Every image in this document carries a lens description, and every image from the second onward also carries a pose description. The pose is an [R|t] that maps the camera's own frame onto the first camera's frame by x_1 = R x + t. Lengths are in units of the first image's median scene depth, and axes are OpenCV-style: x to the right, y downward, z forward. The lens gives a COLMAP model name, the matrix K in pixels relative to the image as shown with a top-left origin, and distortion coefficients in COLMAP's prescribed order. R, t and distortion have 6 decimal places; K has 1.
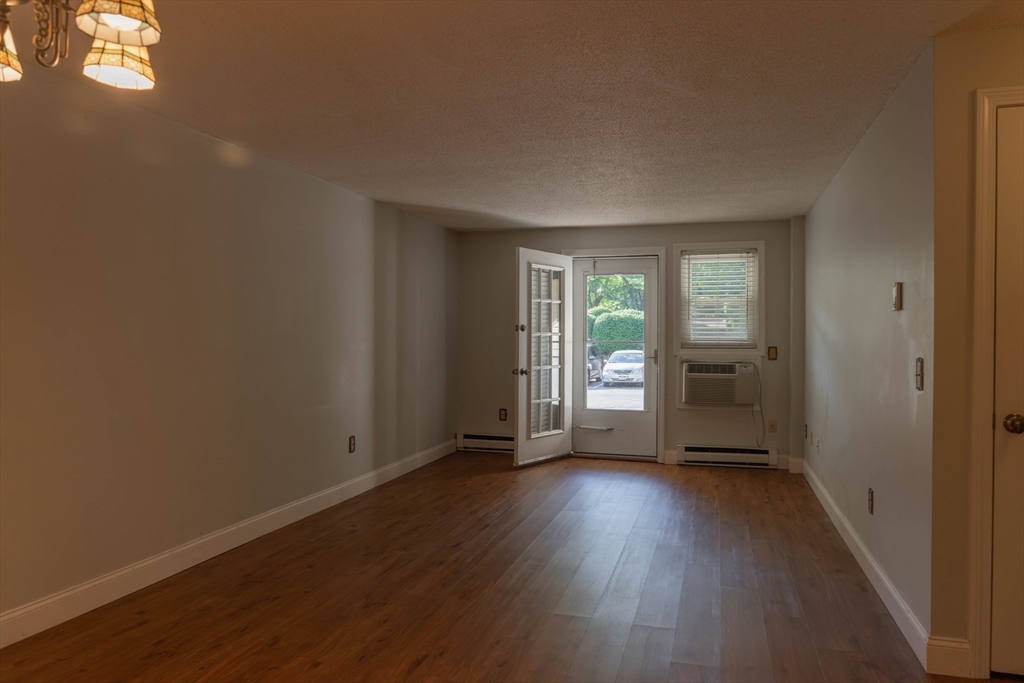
lens RADIAL K [[696.2, 0, 512.0], [0, 696.2, 341.5], [0, 0, 1]] dist [0.005546, -0.009796]
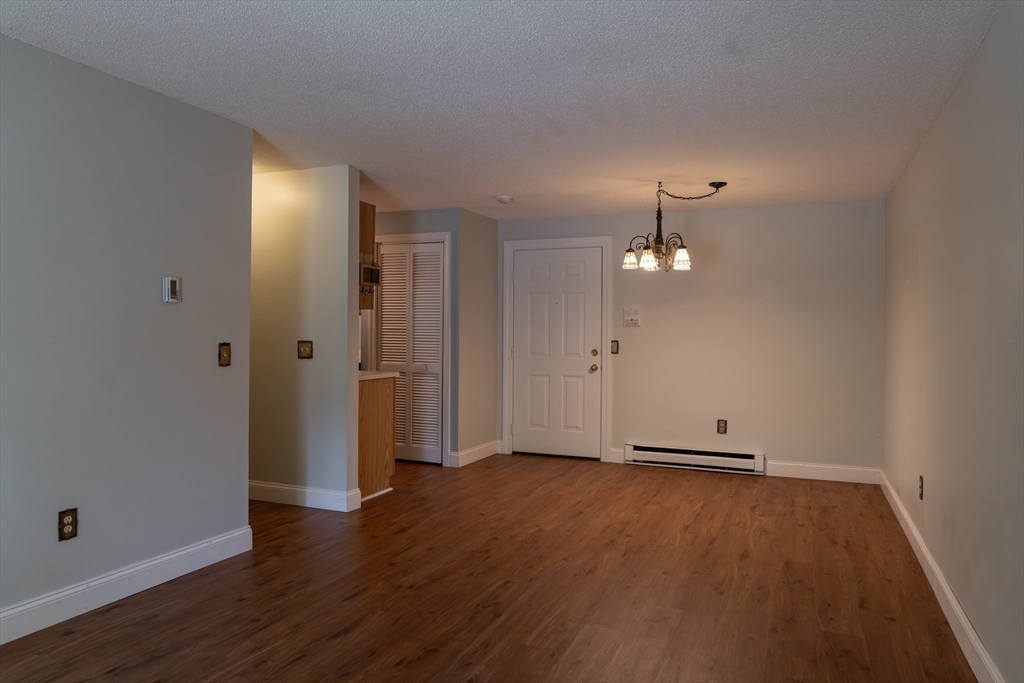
lens RADIAL K [[696.2, 0, 512.0], [0, 696.2, 341.5], [0, 0, 1]] dist [0.005546, -0.009796]
pose [[-0.994307, -0.017819, 0.105049, -0.109829], [-0.016118, 0.999725, 0.017014, -0.010350], [-0.105323, 0.015224, -0.994321, 2.250001]]
